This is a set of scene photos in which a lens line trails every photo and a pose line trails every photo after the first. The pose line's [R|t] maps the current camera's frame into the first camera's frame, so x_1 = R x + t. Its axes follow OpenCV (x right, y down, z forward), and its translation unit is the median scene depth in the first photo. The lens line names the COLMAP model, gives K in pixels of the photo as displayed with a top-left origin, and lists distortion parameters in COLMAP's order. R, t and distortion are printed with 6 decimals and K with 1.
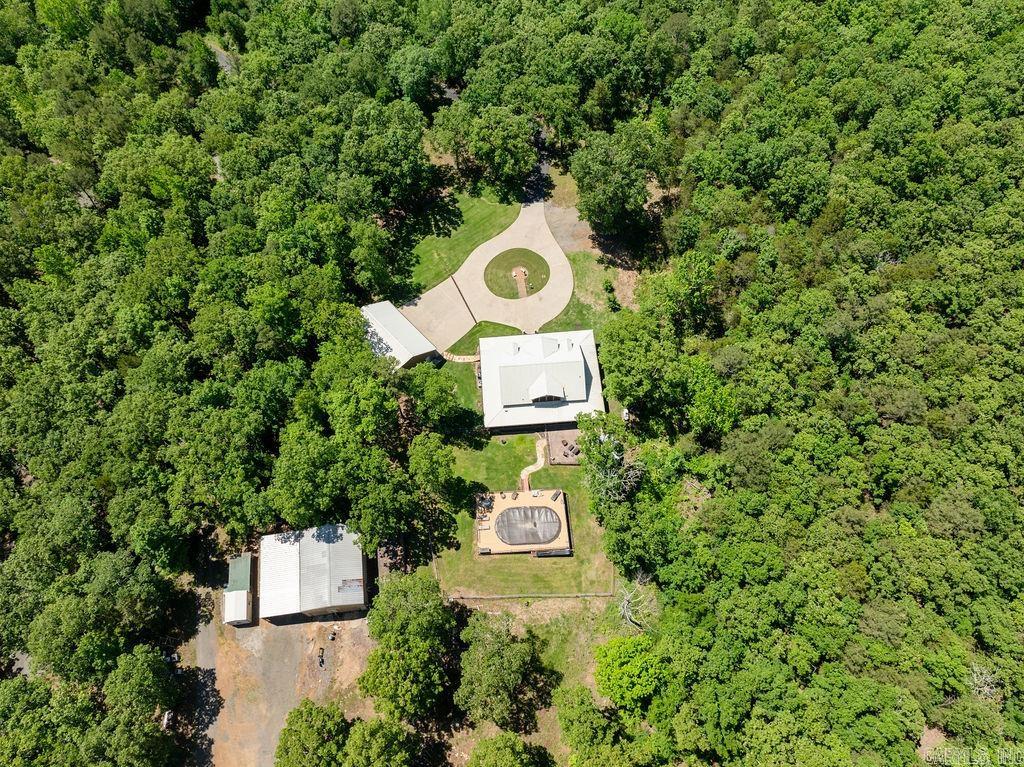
lens RADIAL K [[719.8, 0, 509.5], [0, 719.8, 381.2], [0, 0, 1]] dist [-0.002490, 0.000711]
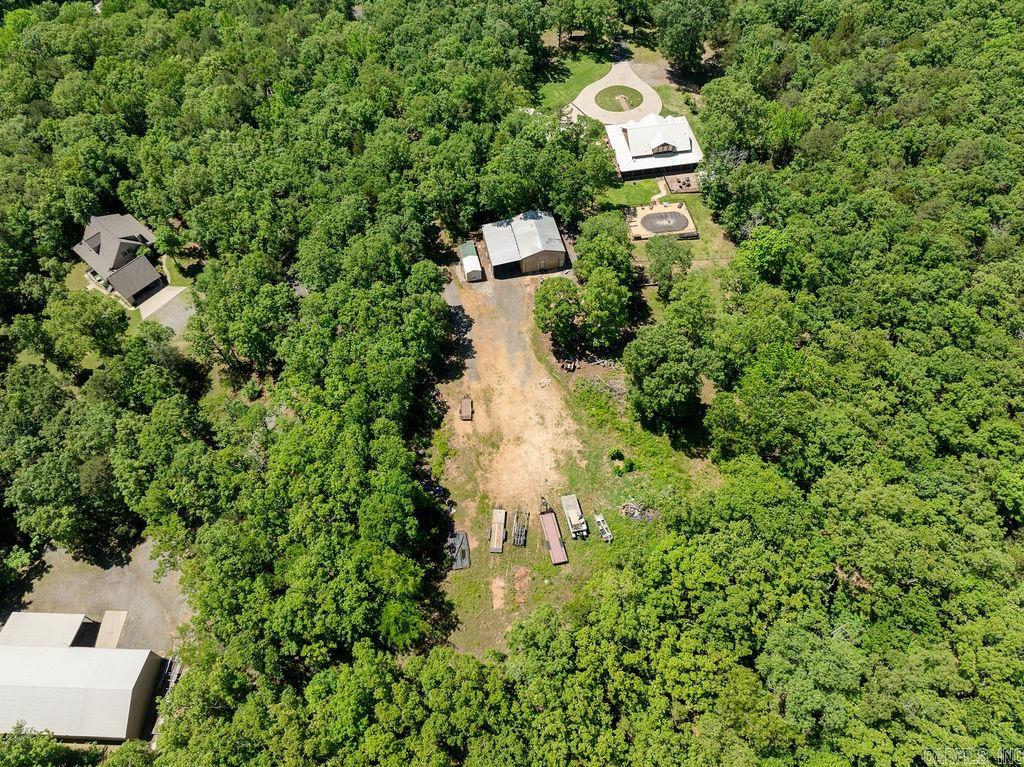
lens RADIAL K [[719.8, 0, 514.3], [0, 719.8, 385.6], [0, 0, 1]] dist [-0.002490, 0.000711]
pose [[0.996903, -0.065333, 0.043765, -0.332281], [0.070639, 0.988550, -0.133340, 0.652071], [-0.034552, 0.136018, 0.990104, -0.311953]]
